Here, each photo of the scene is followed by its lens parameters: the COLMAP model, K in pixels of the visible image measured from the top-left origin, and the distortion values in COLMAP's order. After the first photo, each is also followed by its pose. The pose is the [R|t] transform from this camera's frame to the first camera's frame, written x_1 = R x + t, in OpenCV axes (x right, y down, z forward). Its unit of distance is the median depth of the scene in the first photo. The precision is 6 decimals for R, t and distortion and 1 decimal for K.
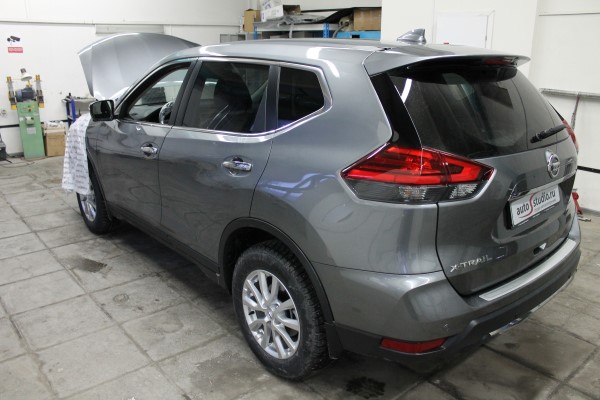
lens RADIAL K [[497.2, 0, 301.9], [0, 497.2, 200.4], [0, 0, 1]] dist [-0.126925, 0.085980]
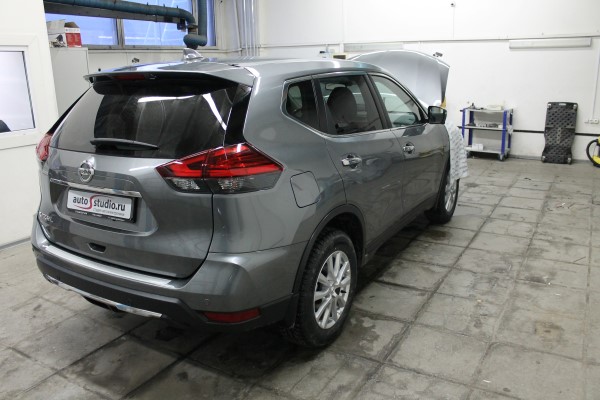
lens RADIAL K [[497.2, 0, 300.3], [0, 497.2, 195.5], [0, 0, 1]] dist [-0.126925, 0.085980]
pose [[0.314610, 0.227073, -0.921661, 1.359800], [-0.259398, 0.954574, 0.146636, -0.244003], [0.913090, 0.192944, 0.359220, 0.839348]]
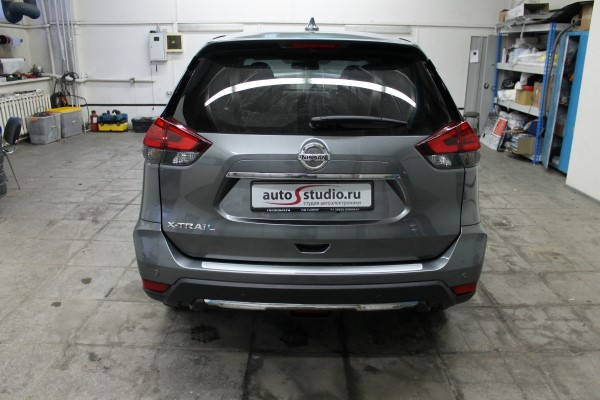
lens RADIAL K [[497.2, 0, 301.6], [0, 497.2, 198.7], [0, 0, 1]] dist [-0.126925, 0.085980]
pose [[0.756391, 0.191076, -0.625590, 0.878034], [-0.198904, 0.978283, 0.058309, -0.034220], [0.623145, 0.080328, 0.777970, 0.206540]]
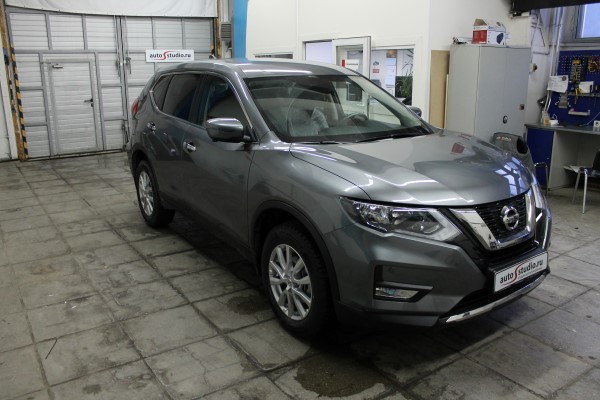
lens RADIAL K [[497.2, 0, 304.1], [0, 497.2, 199.7], [0, 0, 1]] dist [-0.126925, 0.085980]
pose [[-0.995335, -0.029625, 0.091814, -0.353968], [0.023756, 0.847118, 0.530874, -0.881904], [-0.093504, 0.530579, -0.842463, 2.889932]]
